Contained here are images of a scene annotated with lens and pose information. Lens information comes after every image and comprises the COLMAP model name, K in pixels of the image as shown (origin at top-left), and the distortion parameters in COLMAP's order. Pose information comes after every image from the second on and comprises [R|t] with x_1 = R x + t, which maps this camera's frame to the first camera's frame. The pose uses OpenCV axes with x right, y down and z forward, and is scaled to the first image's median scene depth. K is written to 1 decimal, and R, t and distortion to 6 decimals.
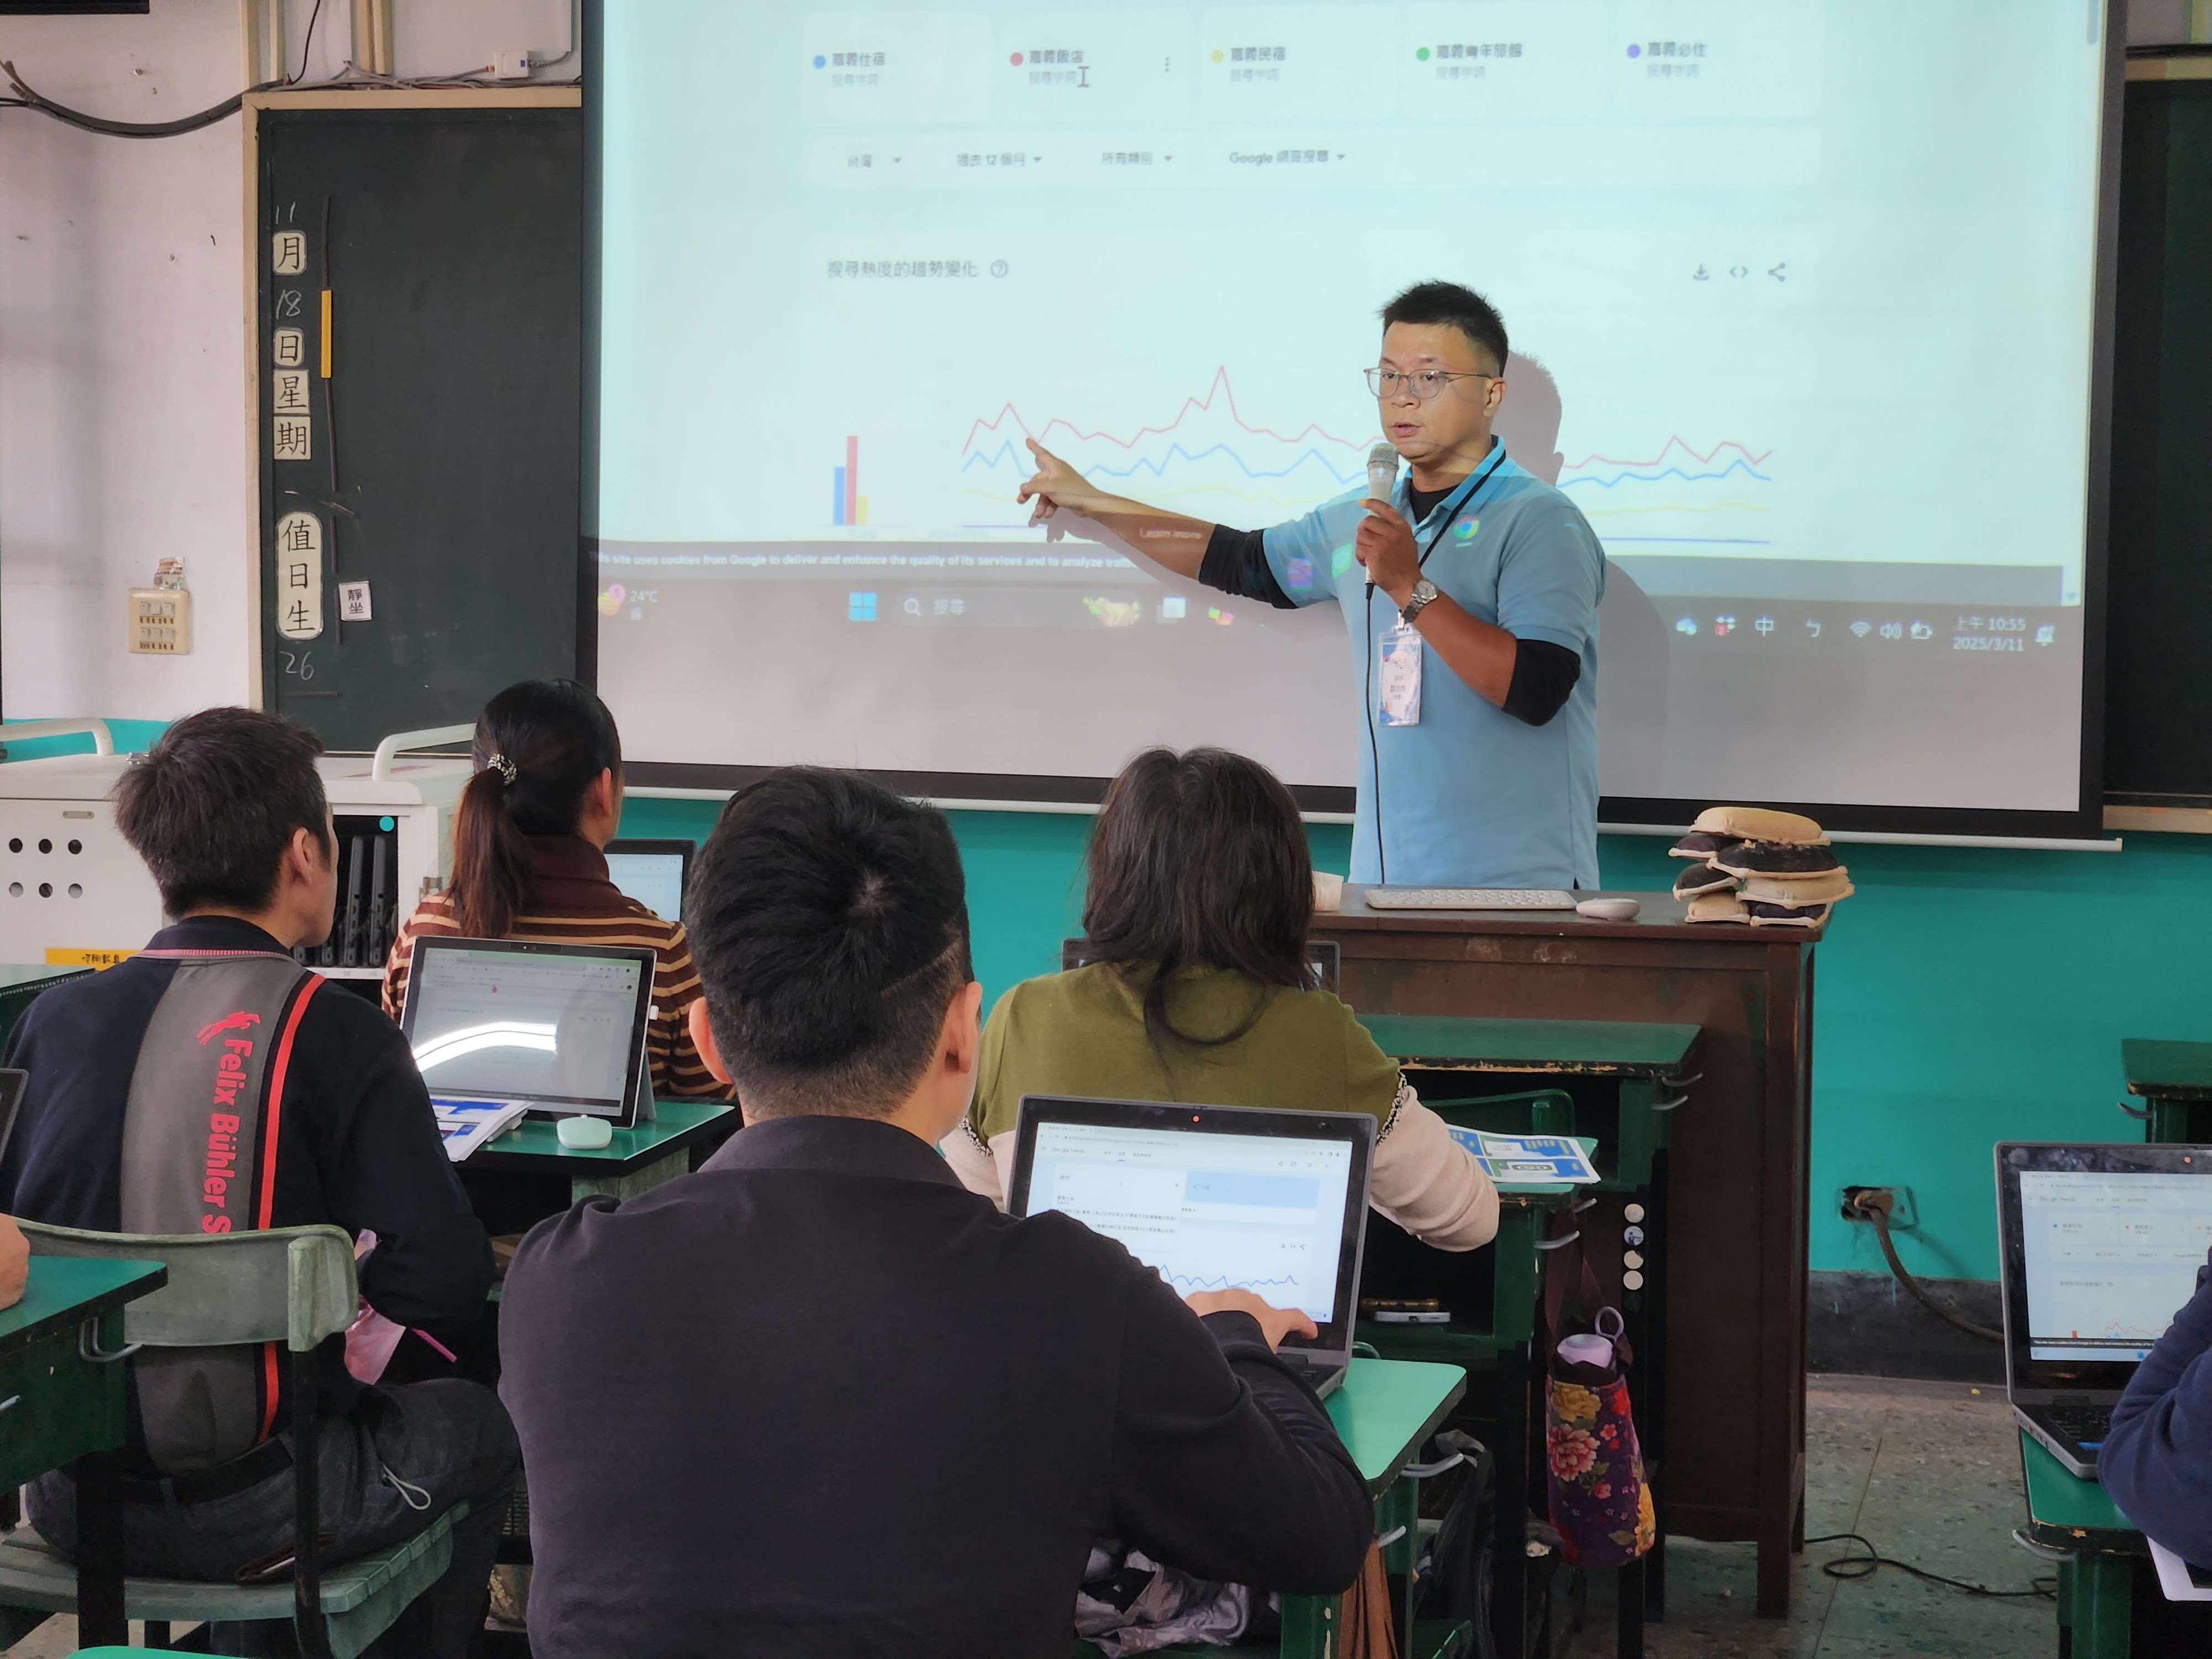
lens RADIAL K [[4427.0, 0, 1107.5], [0, 4427.0, 823.0], [0, 0, 1]] dist [0.173239, 0.000000]
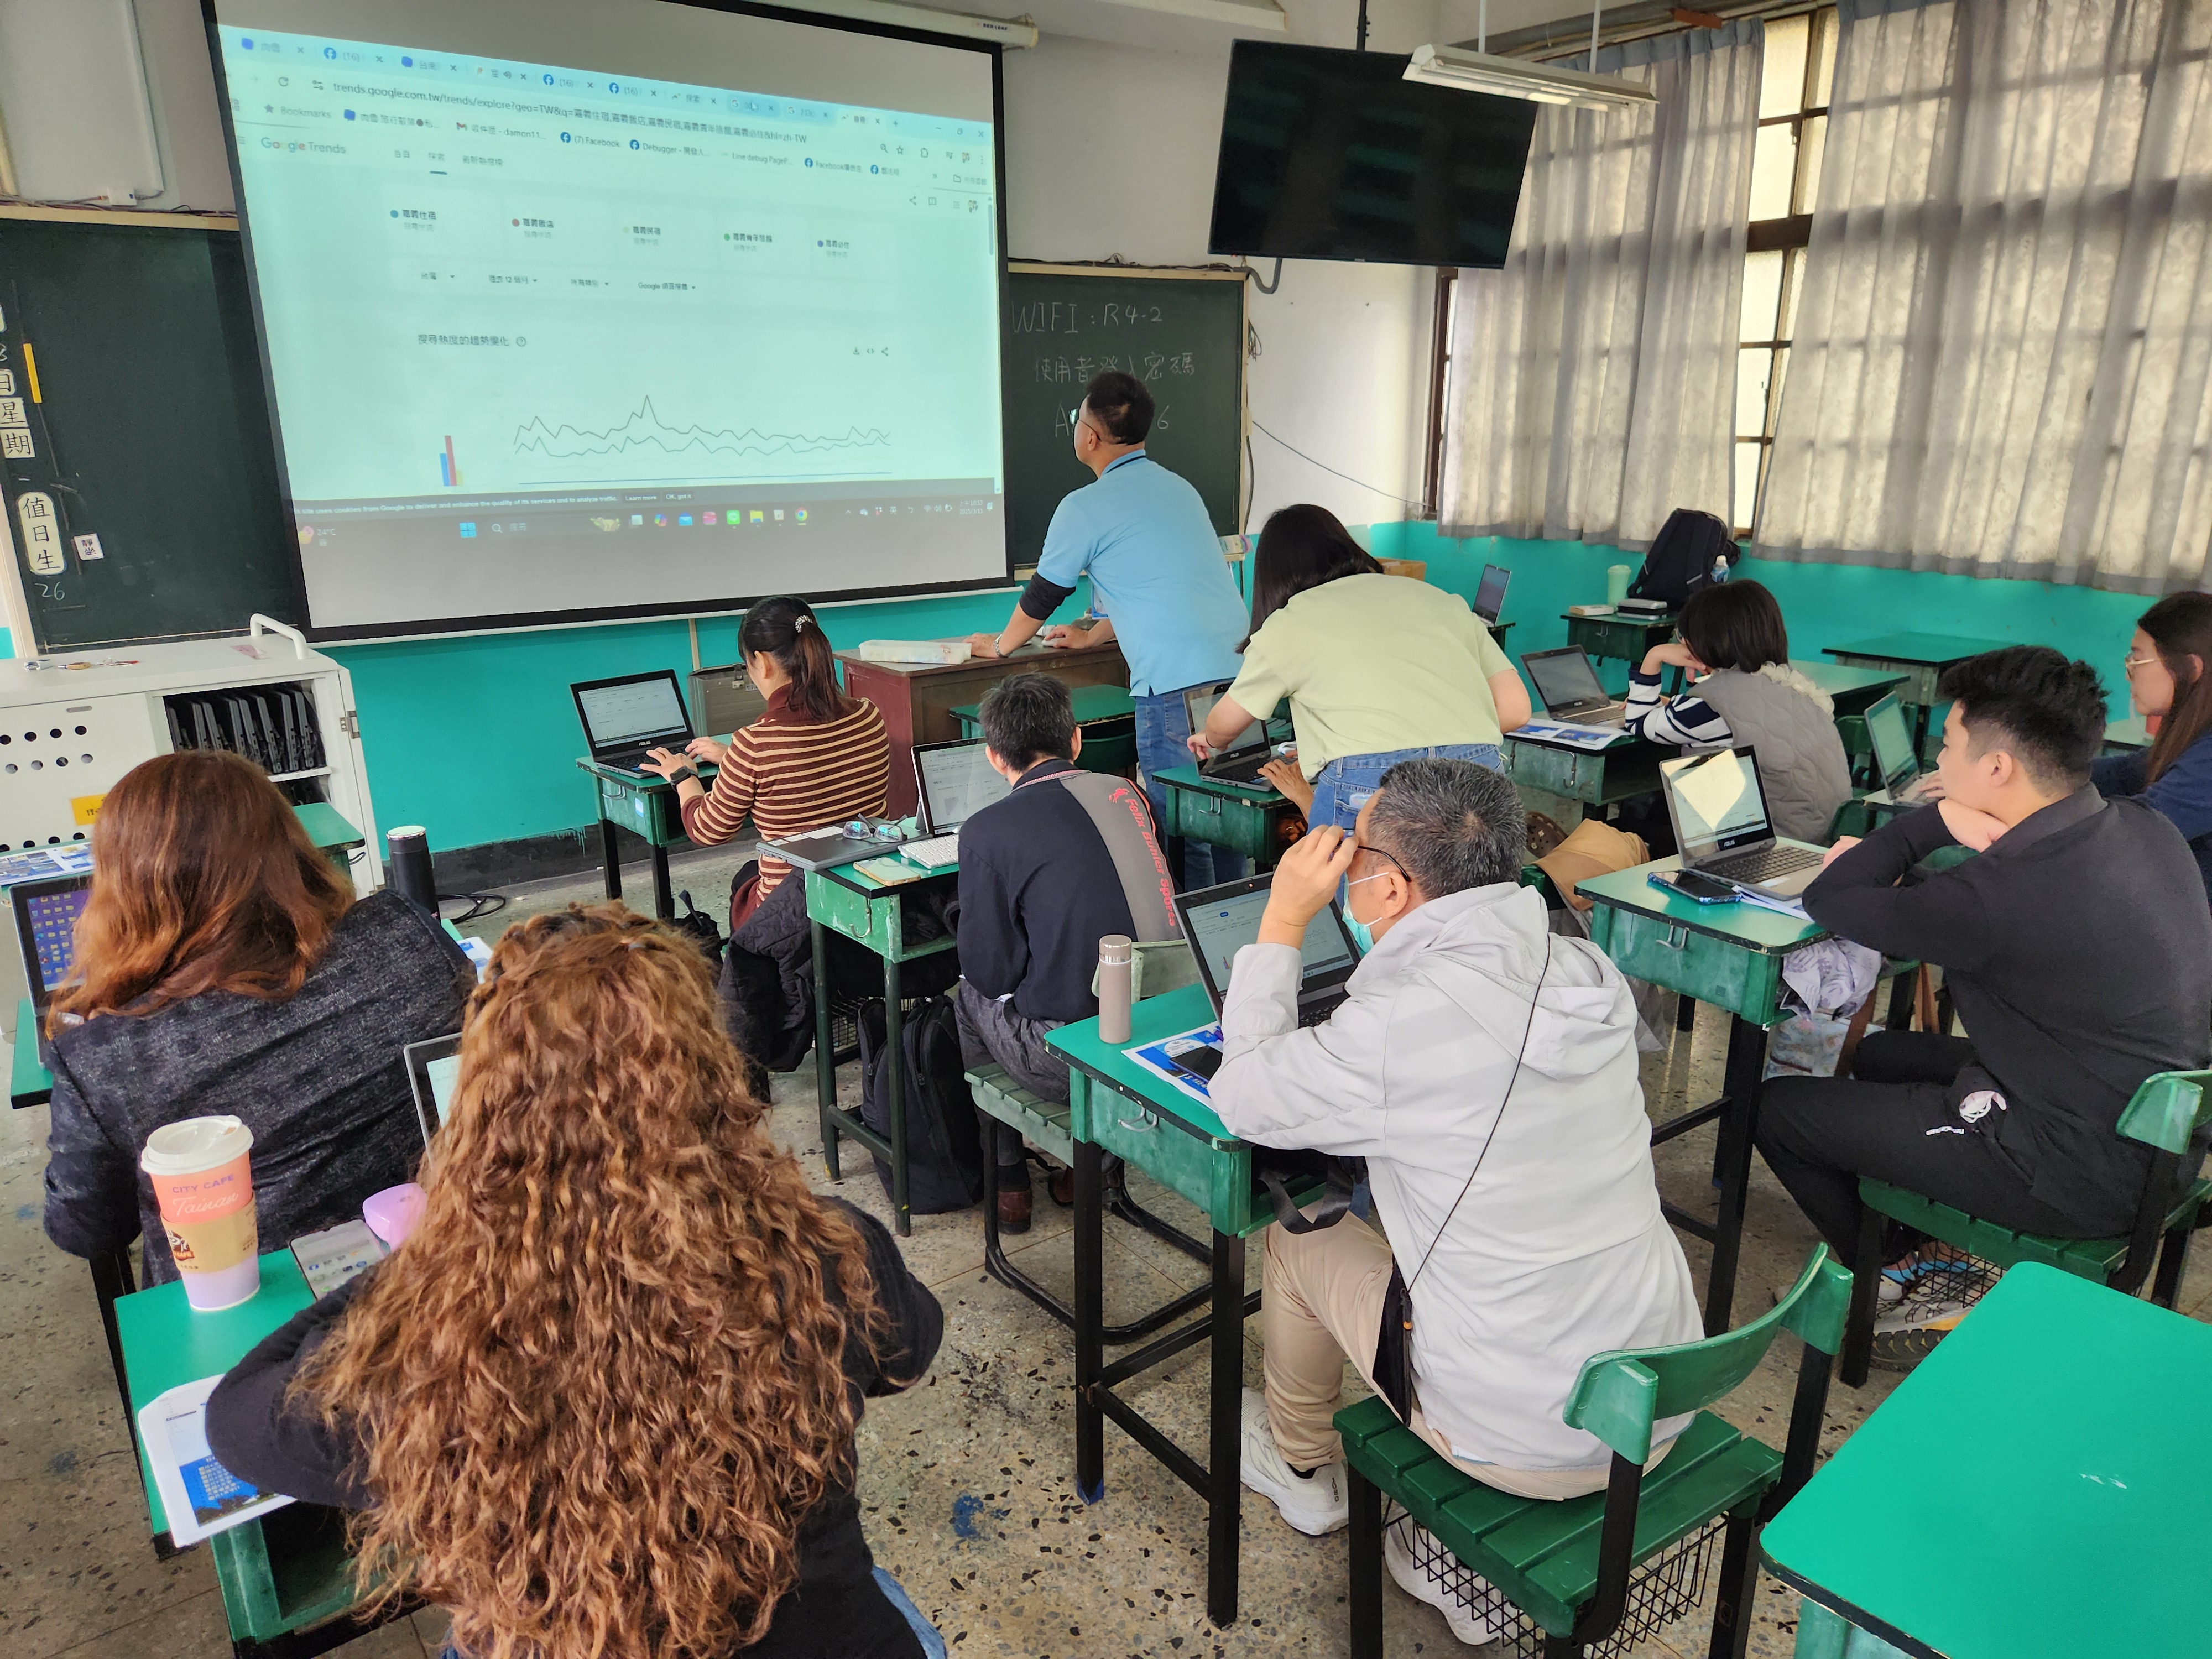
lens RADIAL K [[1502.9, 0, 1105.4], [0, 1502.9, 845.6], [0, 0, 1]] dist [0.059310, -0.007842]
pose [[0.641828, -0.235515, 0.729787, -0.384824], [0.076416, 0.966576, 0.244726, -0.056836], [-0.763032, -0.101305, 0.638373, 0.371563]]
